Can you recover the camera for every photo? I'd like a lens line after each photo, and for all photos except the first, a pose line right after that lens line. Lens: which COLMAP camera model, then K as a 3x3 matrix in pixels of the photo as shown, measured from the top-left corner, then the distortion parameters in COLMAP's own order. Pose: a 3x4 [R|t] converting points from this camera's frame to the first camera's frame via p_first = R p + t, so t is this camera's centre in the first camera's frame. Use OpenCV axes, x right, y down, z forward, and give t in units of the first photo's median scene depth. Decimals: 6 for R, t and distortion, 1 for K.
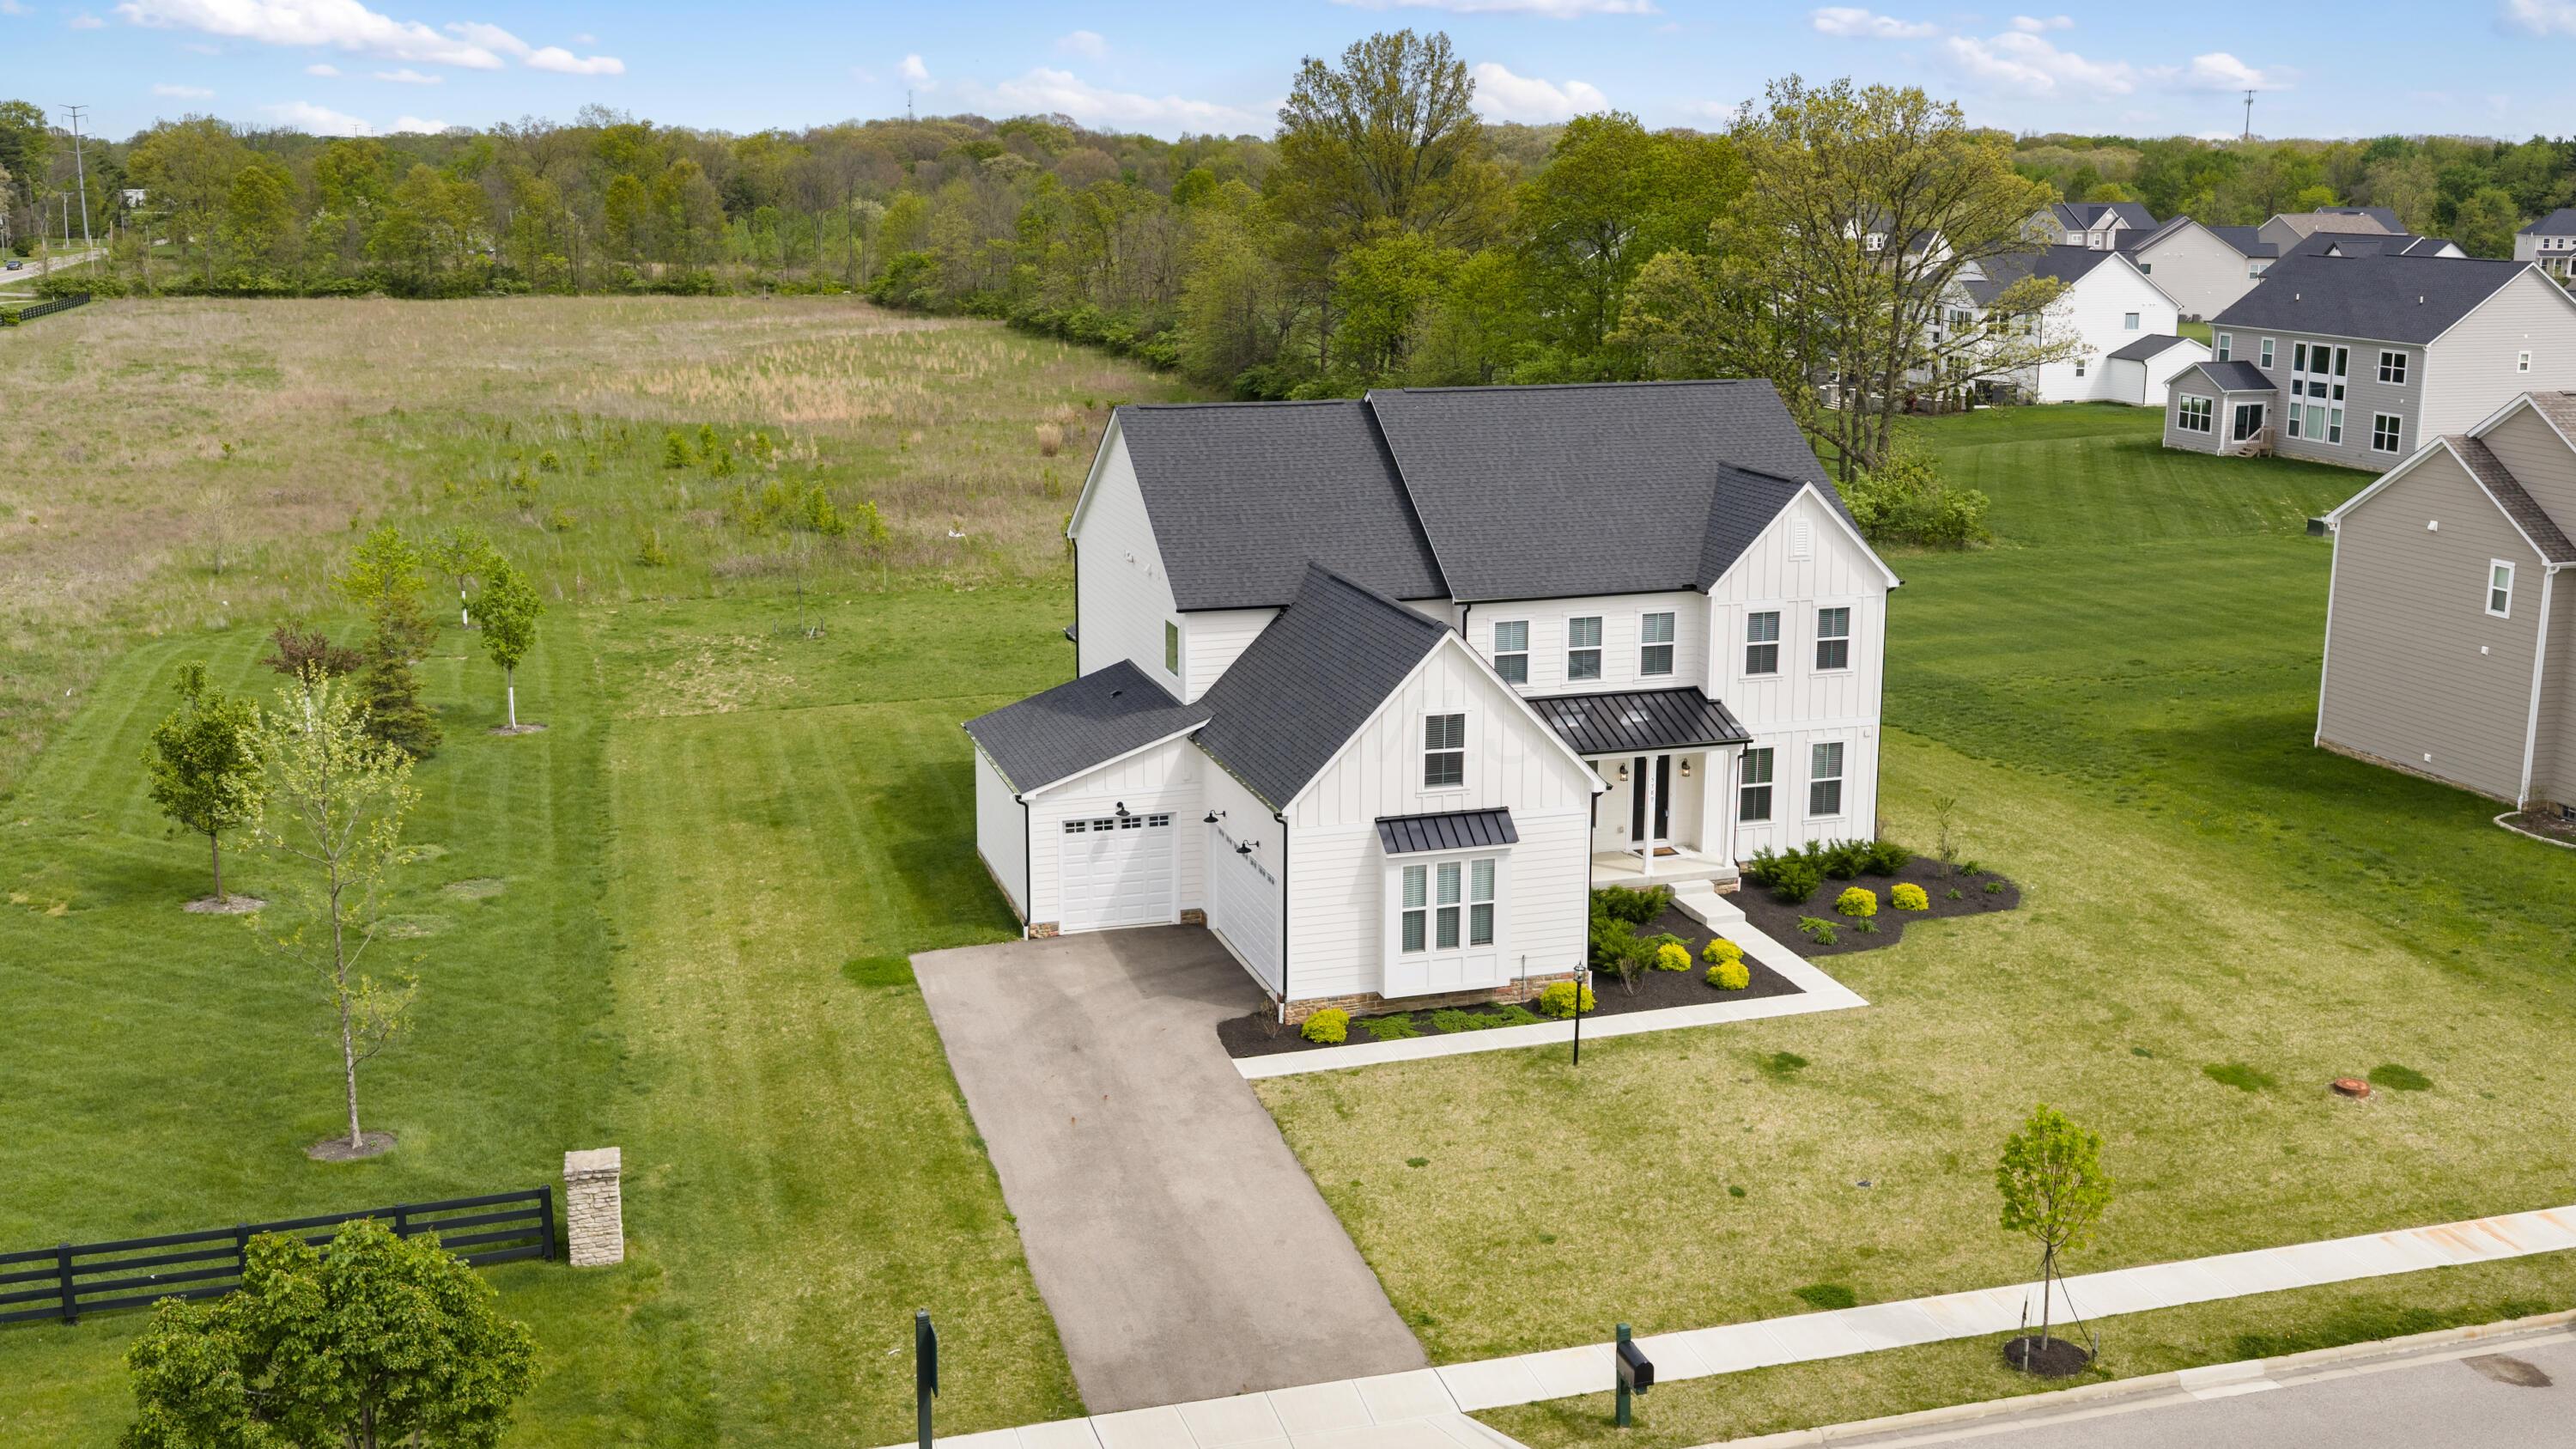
lens RADIAL K [[2470.1, 0, 1294.1], [0, 2470.1, 666.3], [0, 0, 1]] dist [0.027428, -0.067317]
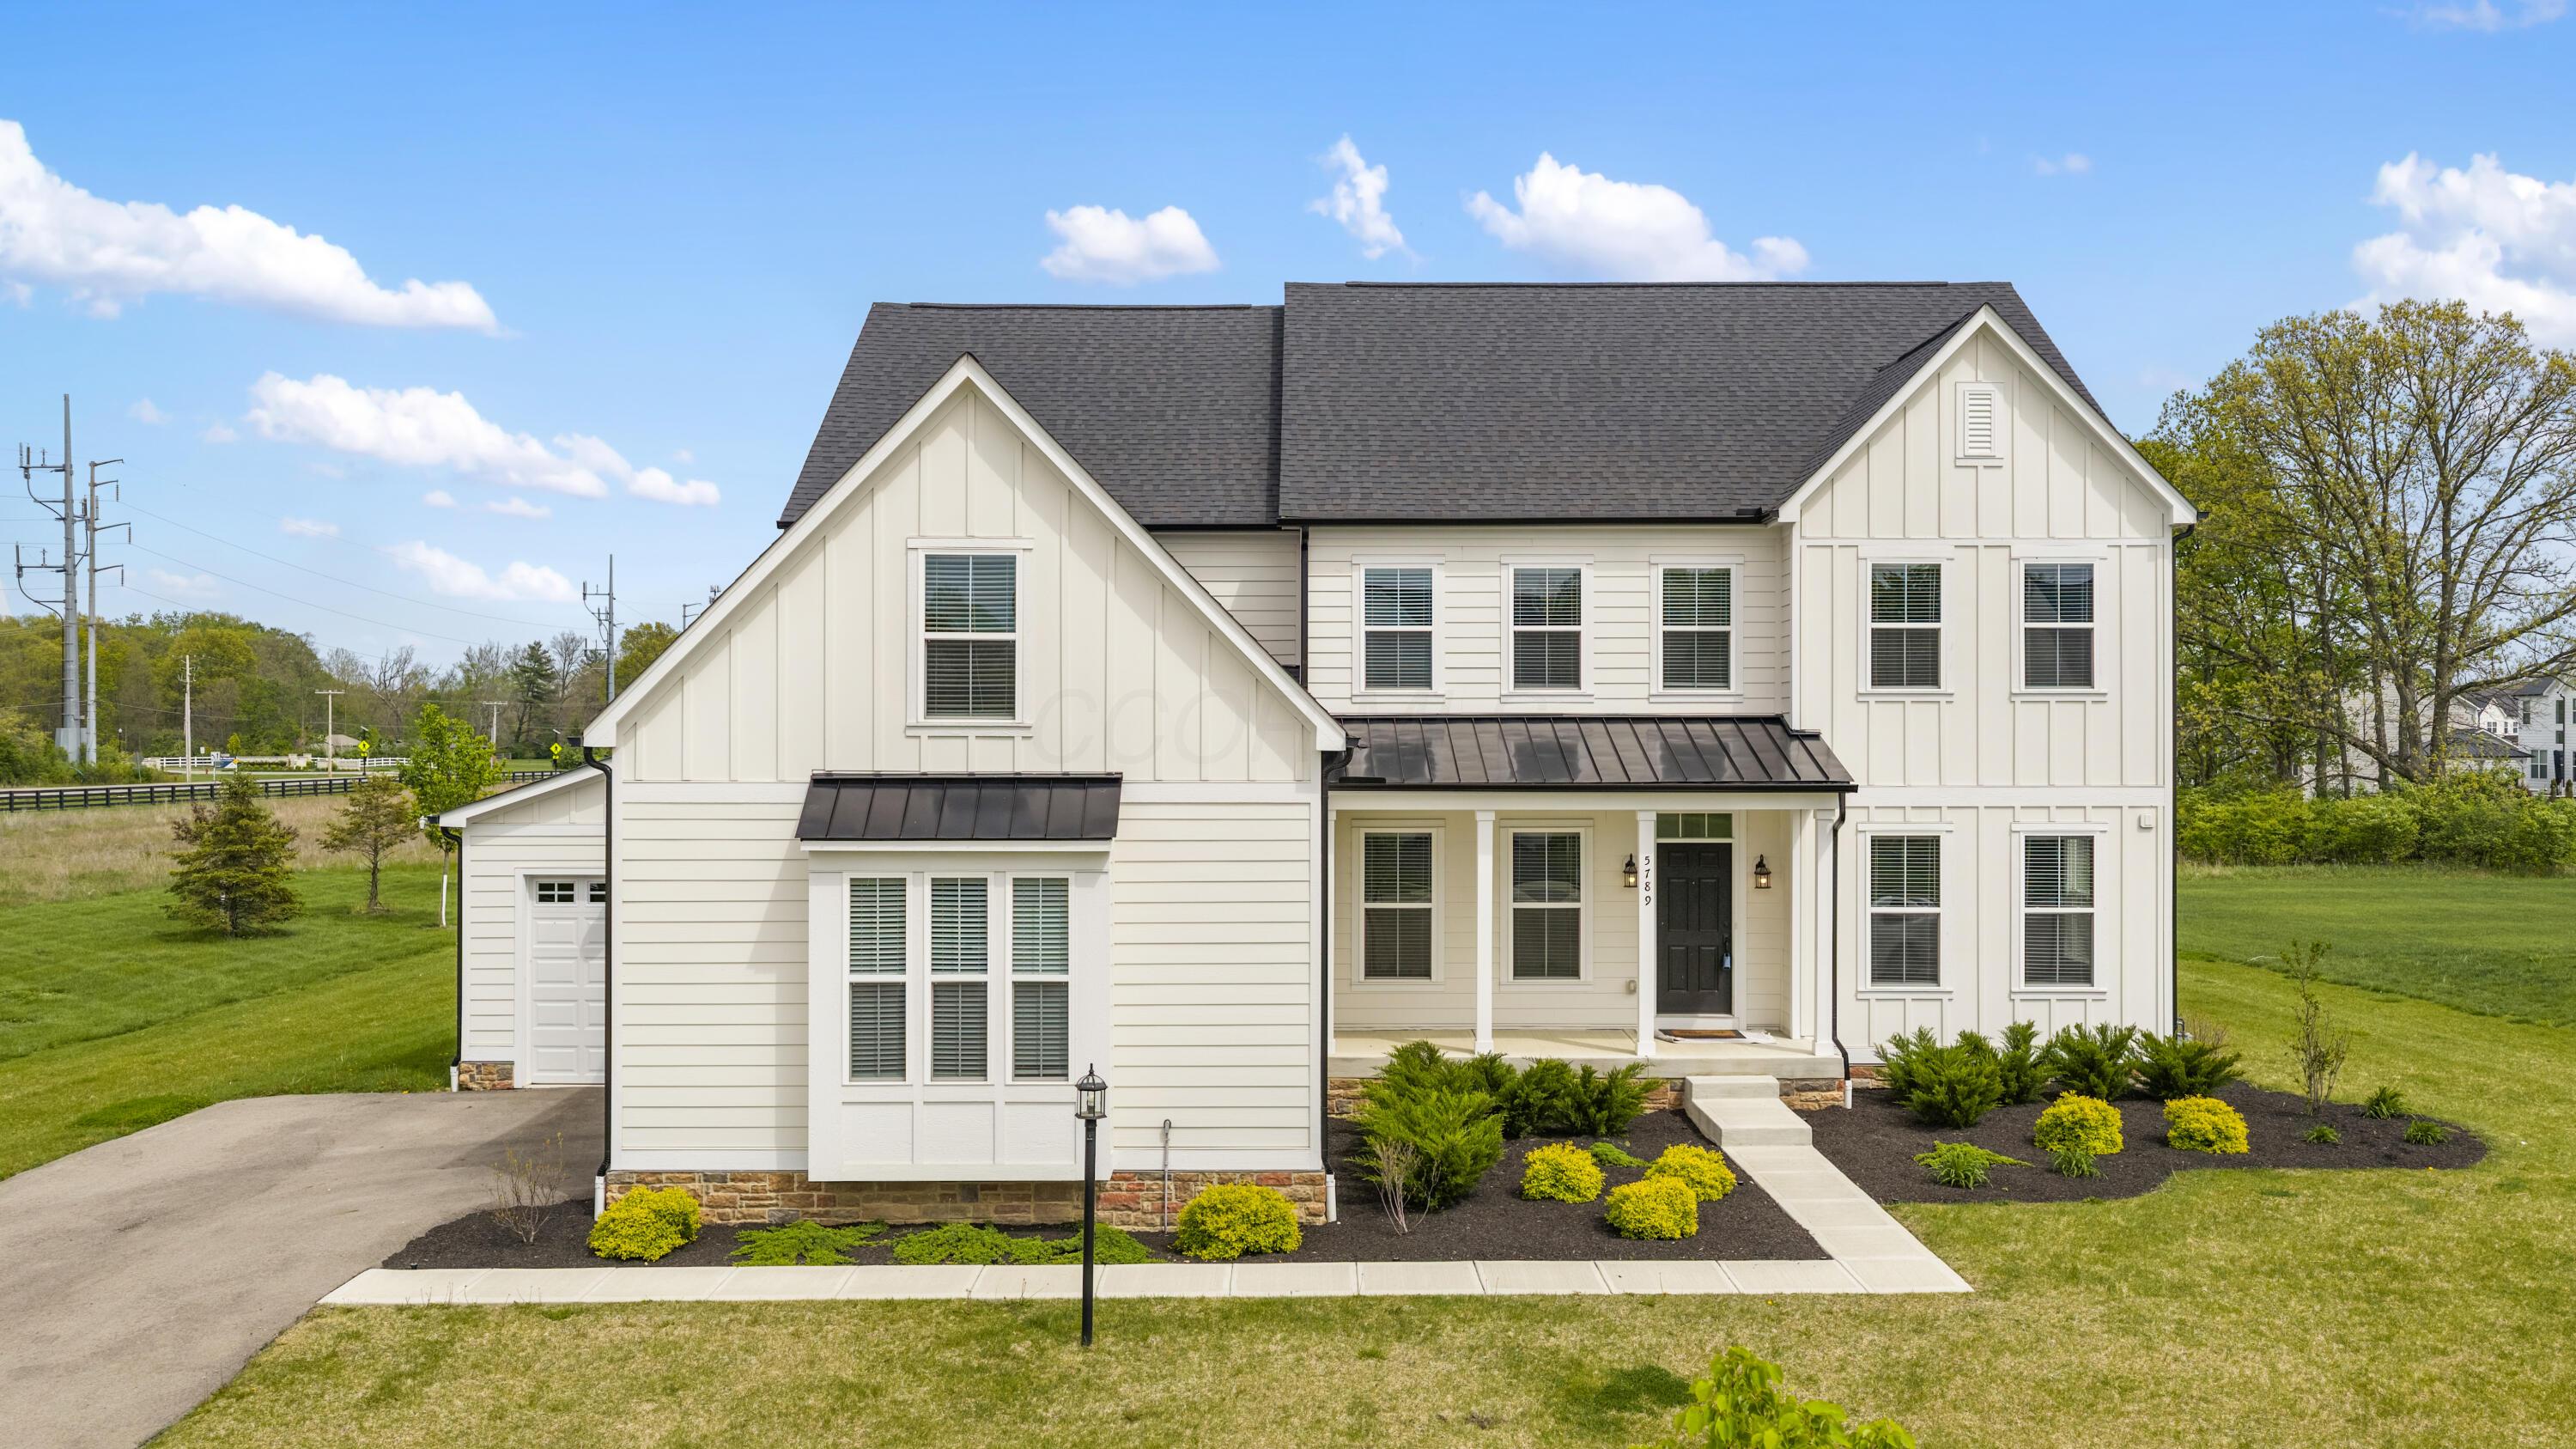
lens RADIAL K [[2147.6, 0, 1288.0], [0, 2147.6, 724.5], [0, 0, 1]] dist [0.008868, -0.013849]
pose [[0.953228, -0.001767, -0.302247, 0.205785], [-0.060238, 0.978812, -0.195701, 0.107794], [0.296188, 0.204755, 0.932924, 0.559116]]
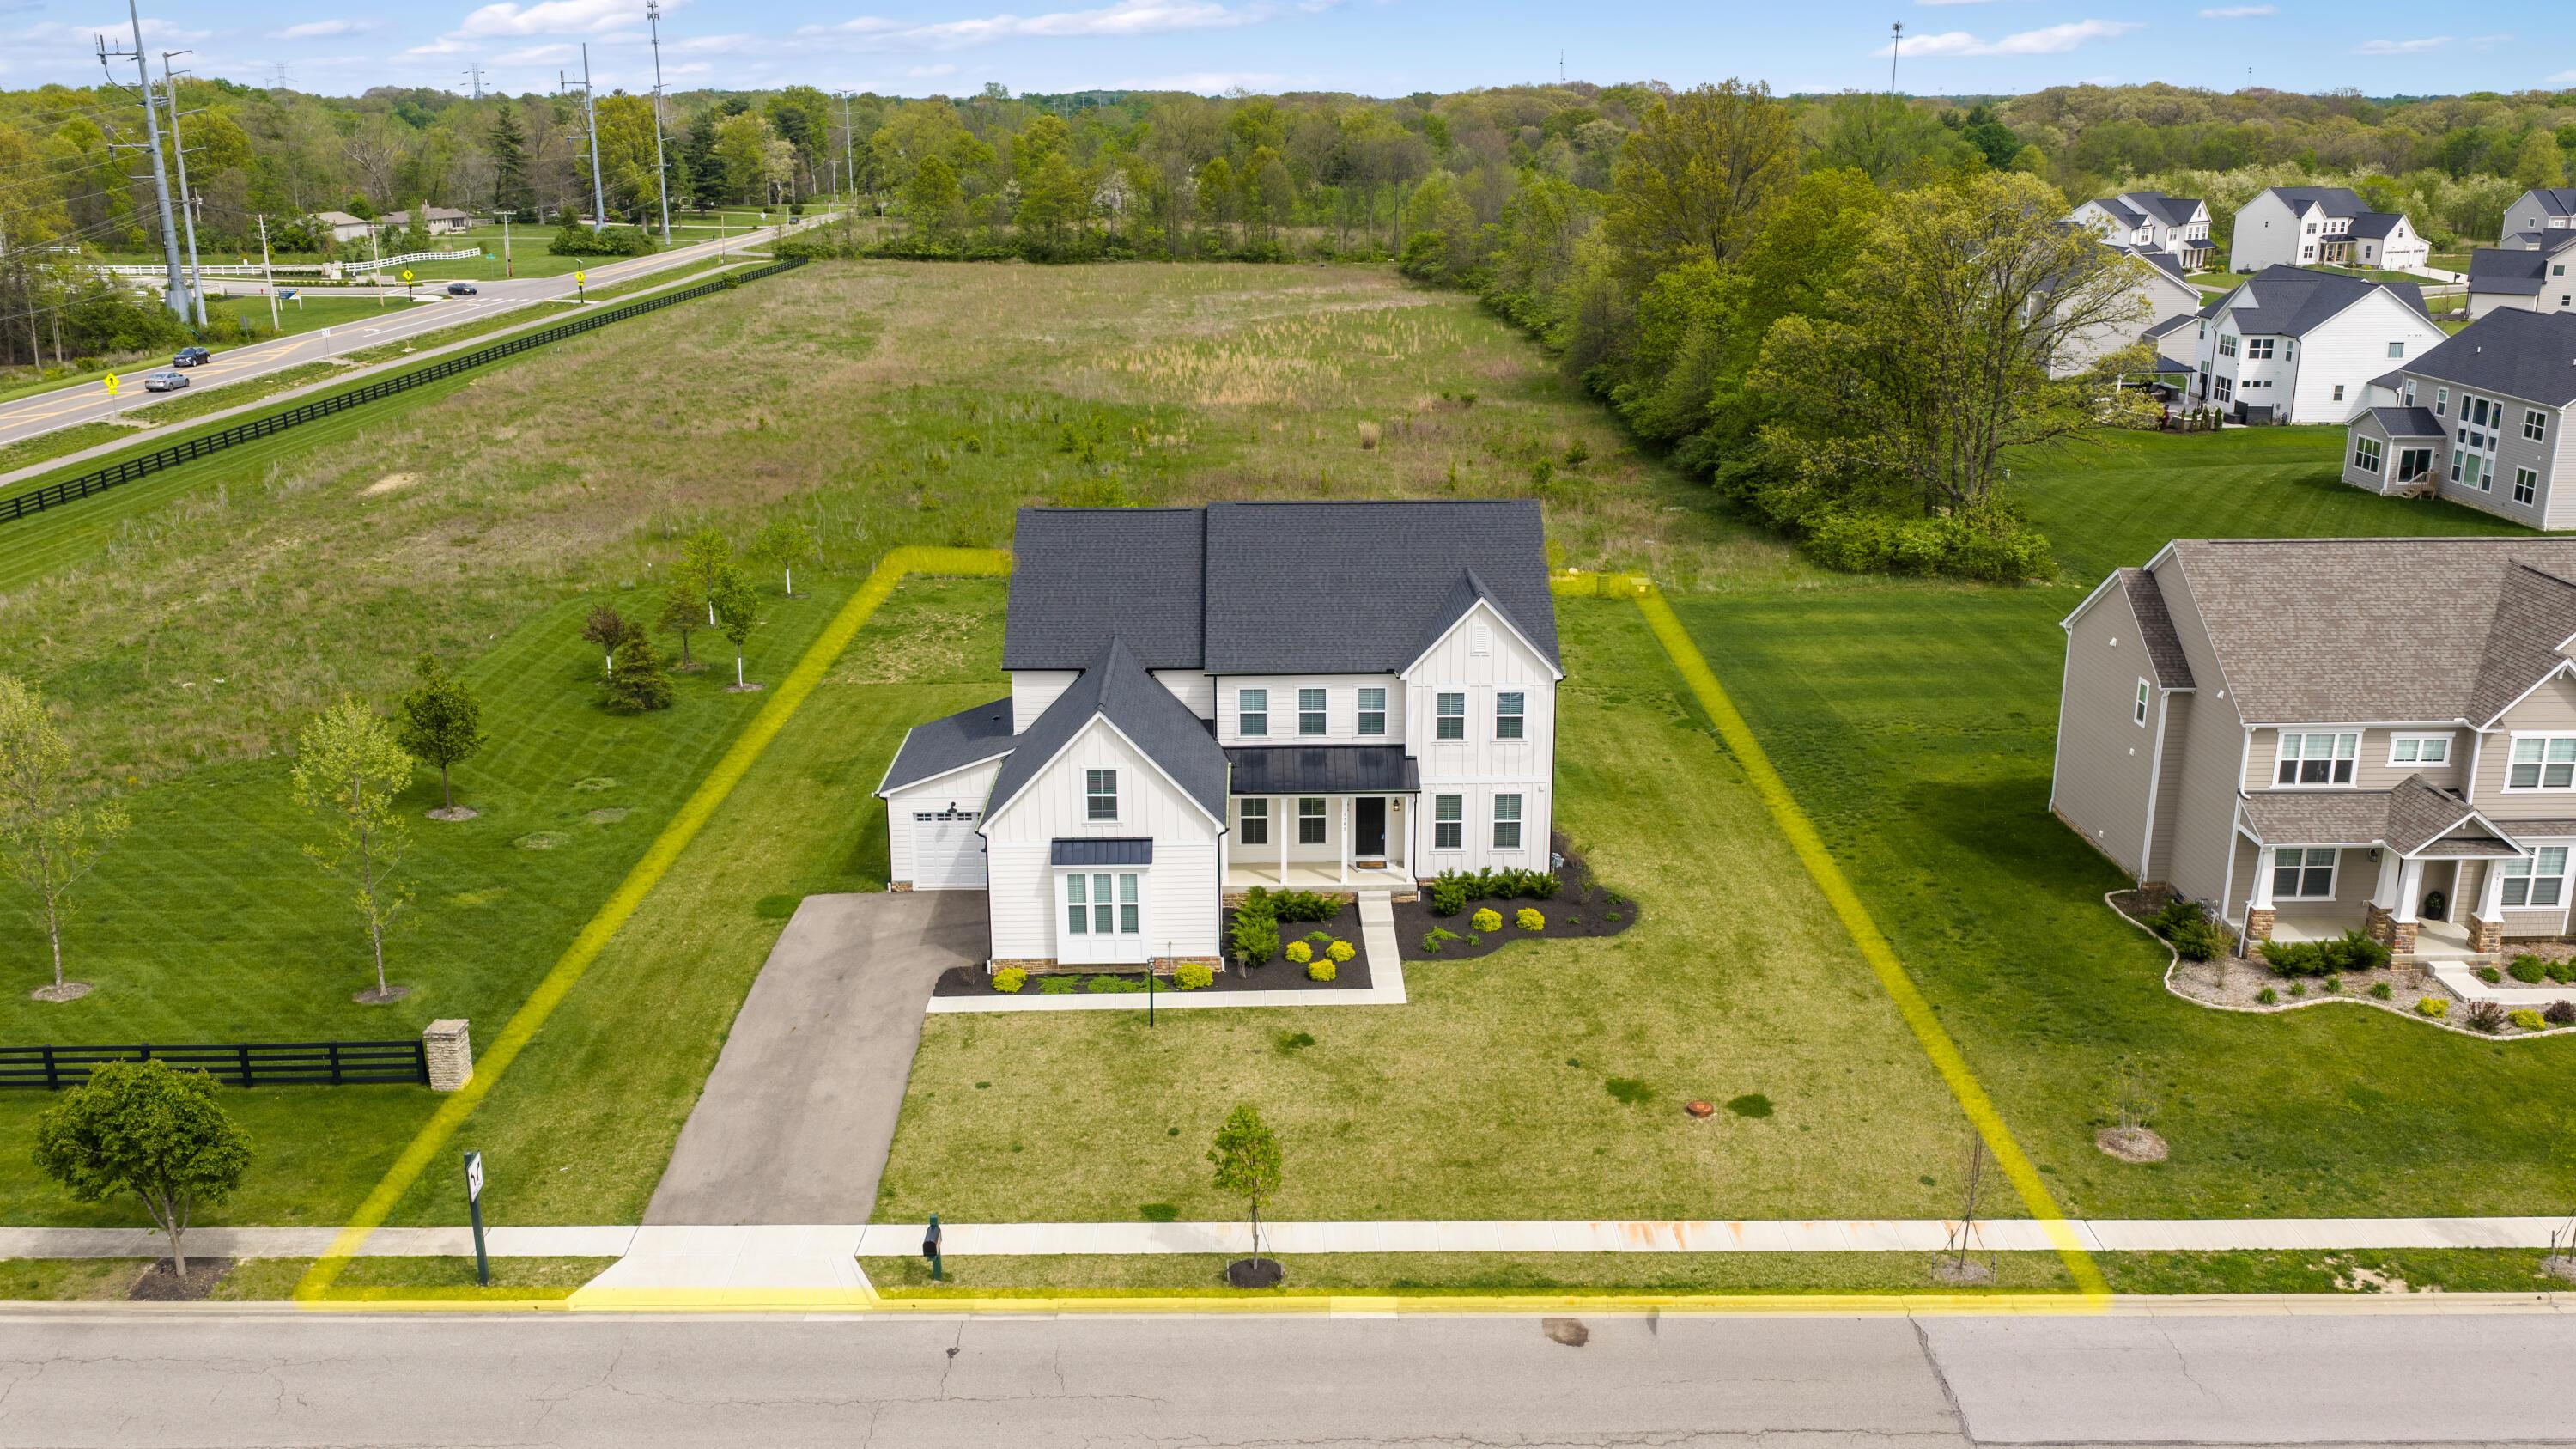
lens RADIAL K [[2147.6, 0, 1288.0], [0, 2147.6, 724.5], [0, 0, 1]] dist [0.008868, -0.013849]
pose [[0.959596, 0.073520, -0.271608, 0.424728], [-0.051586, 0.994868, 0.087038, -0.101773], [0.276613, -0.069510, 0.958464, -0.121585]]
